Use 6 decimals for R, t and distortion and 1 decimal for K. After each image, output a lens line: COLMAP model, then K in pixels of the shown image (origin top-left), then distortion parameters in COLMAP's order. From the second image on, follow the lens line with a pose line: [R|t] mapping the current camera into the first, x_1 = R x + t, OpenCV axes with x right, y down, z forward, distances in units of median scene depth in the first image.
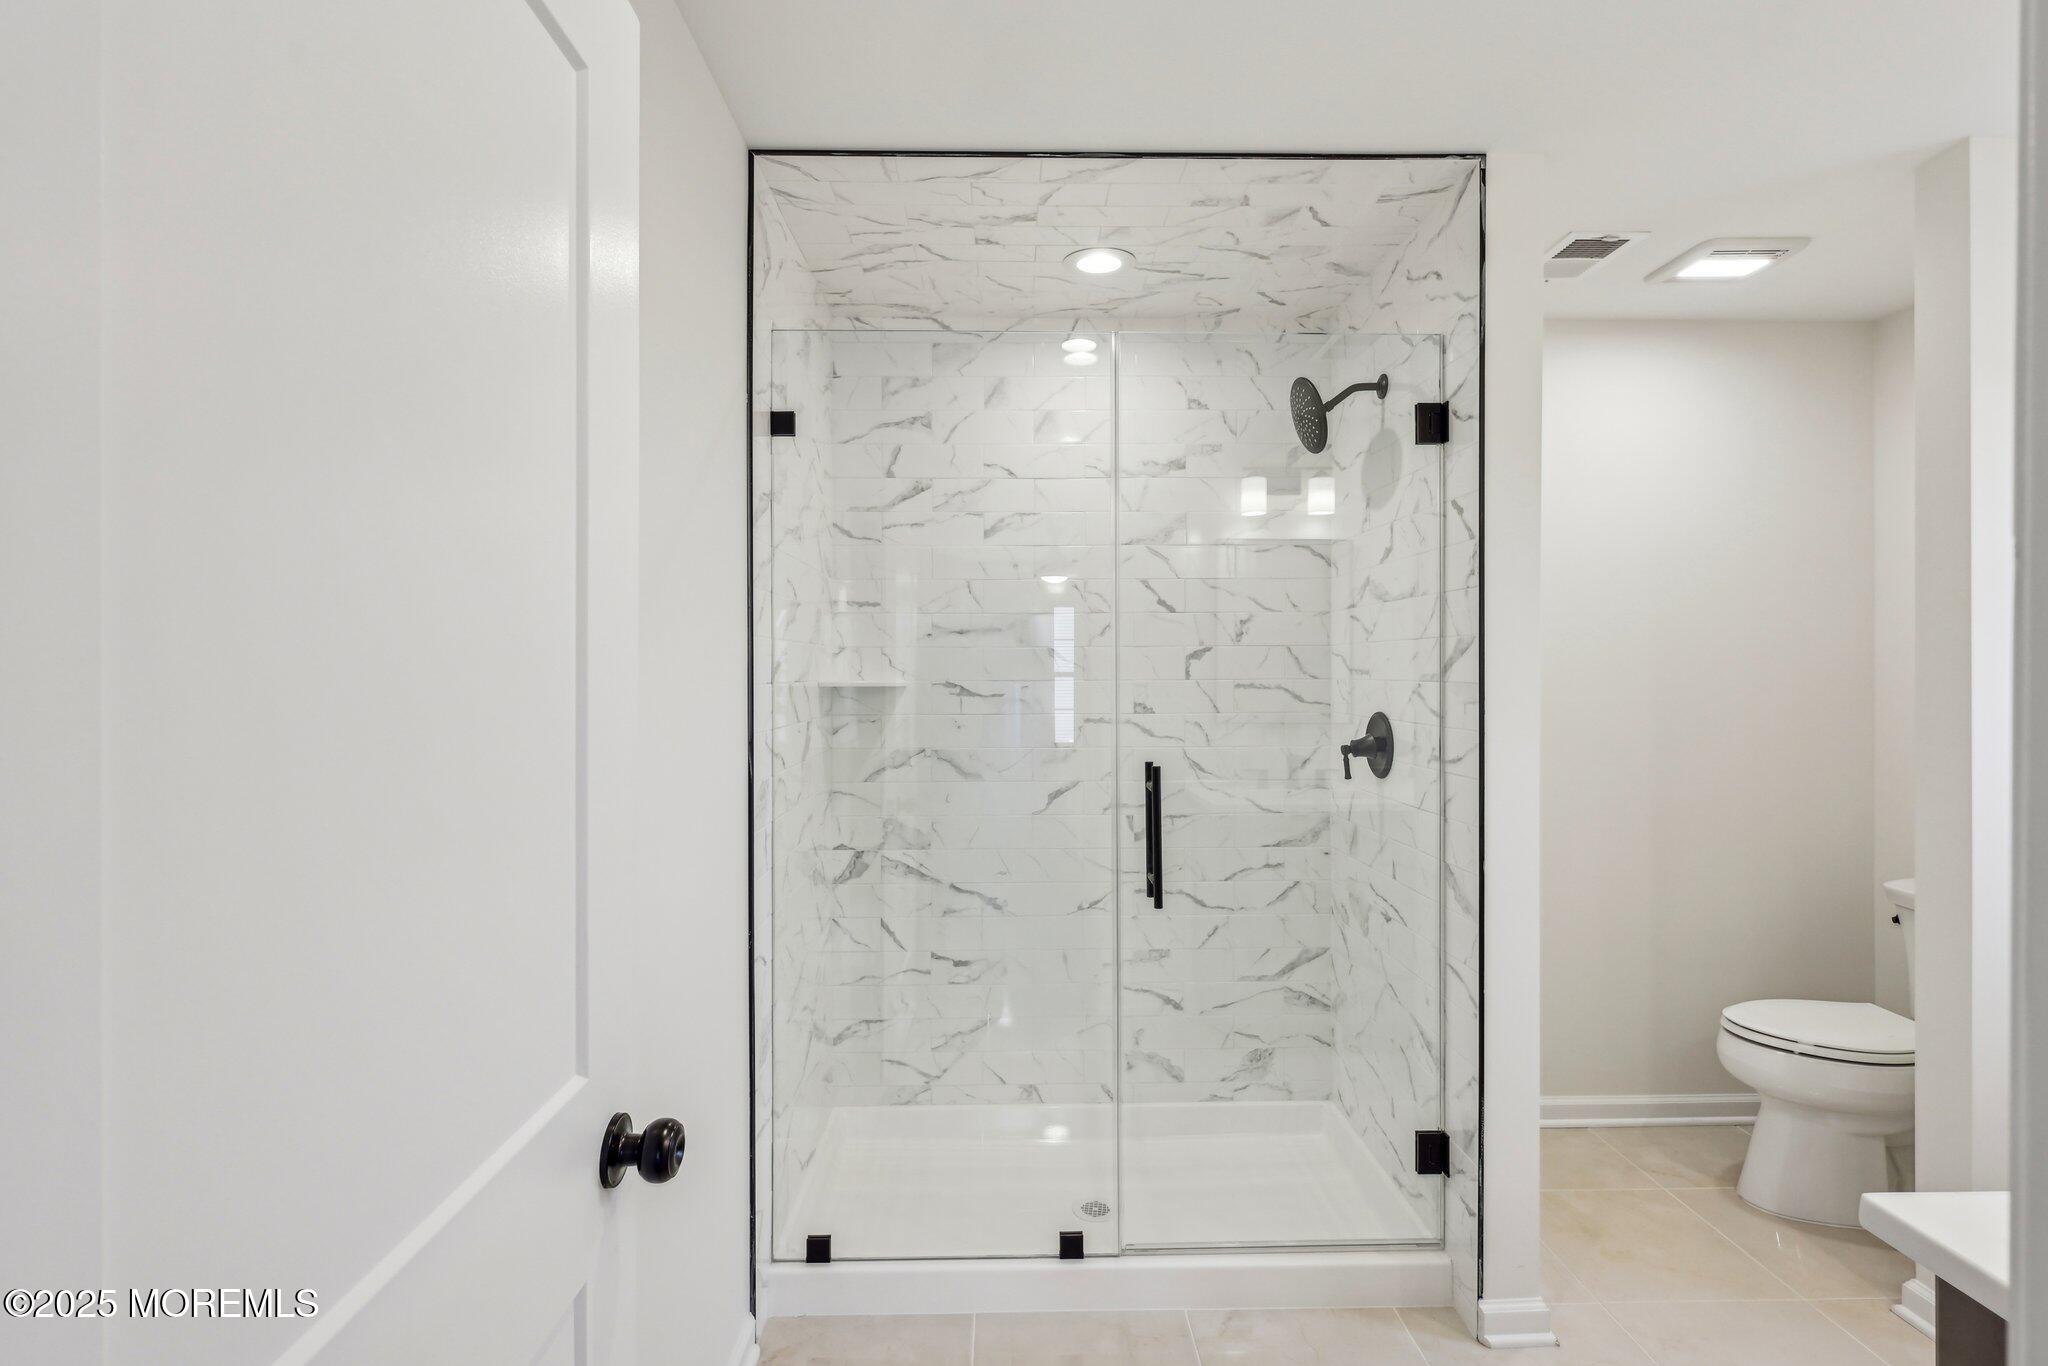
lens RADIAL K [[966.4, 0, 1024.8], [0, 966.4, 680.5], [0, 0, 1]] dist [-0.001597, 0.001026]
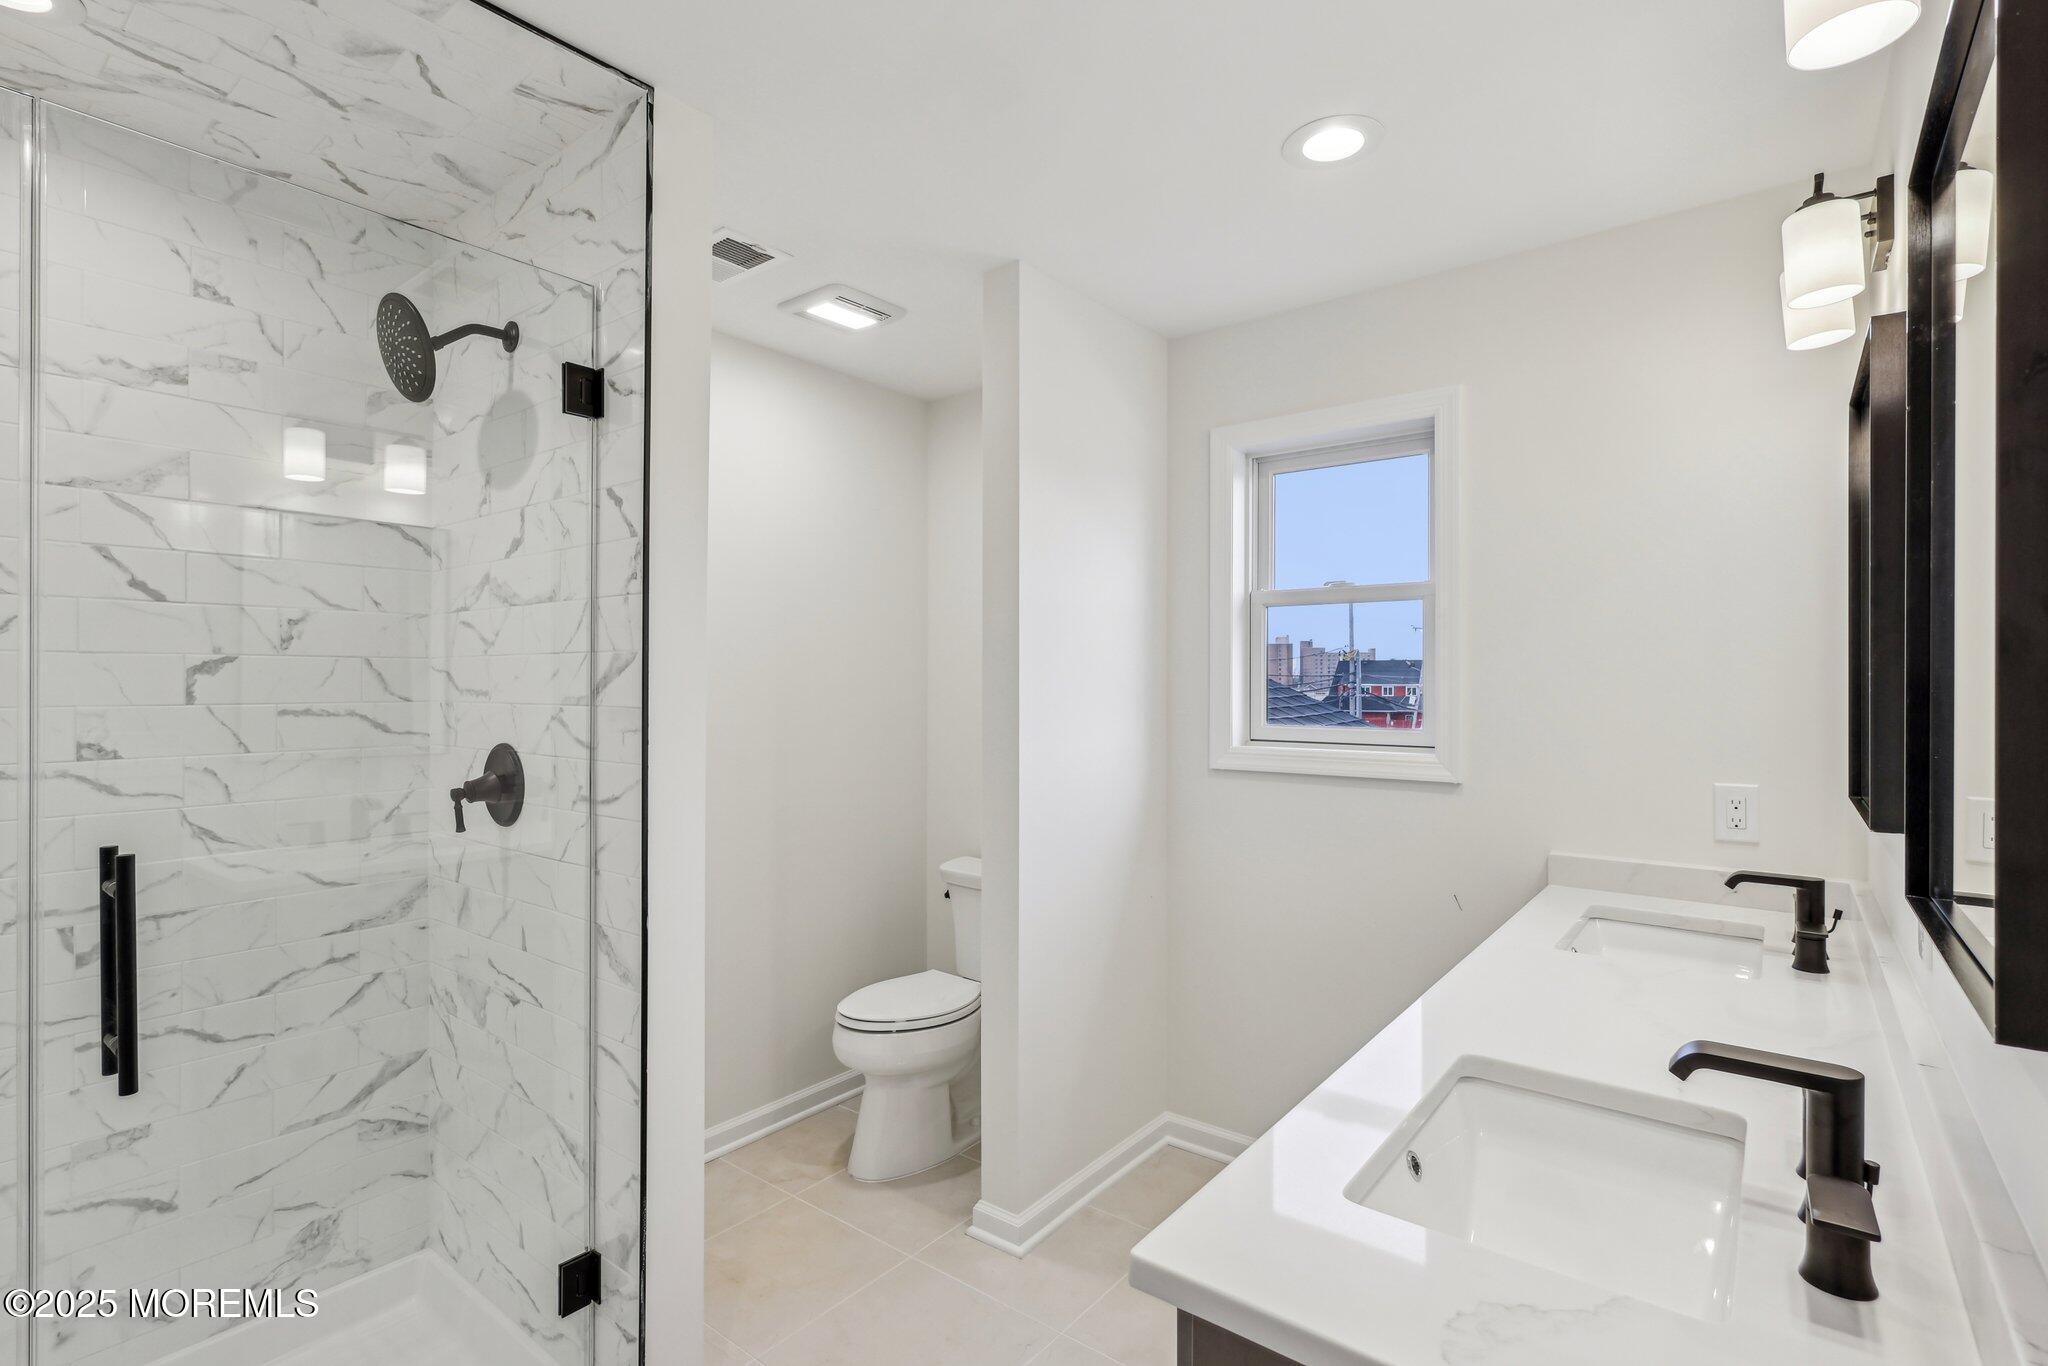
lens RADIAL K [[966.4, 0, 1024.8], [0, 966.4, 680.5], [0, 0, 1]] dist [-0.001597, 0.001026]
pose [[0.632479, 0.006901, 0.774547, 0.019900], [0.005673, 0.999892, -0.013542, -0.005720], [-0.774557, 0.012959, 0.632372, 0.153168]]
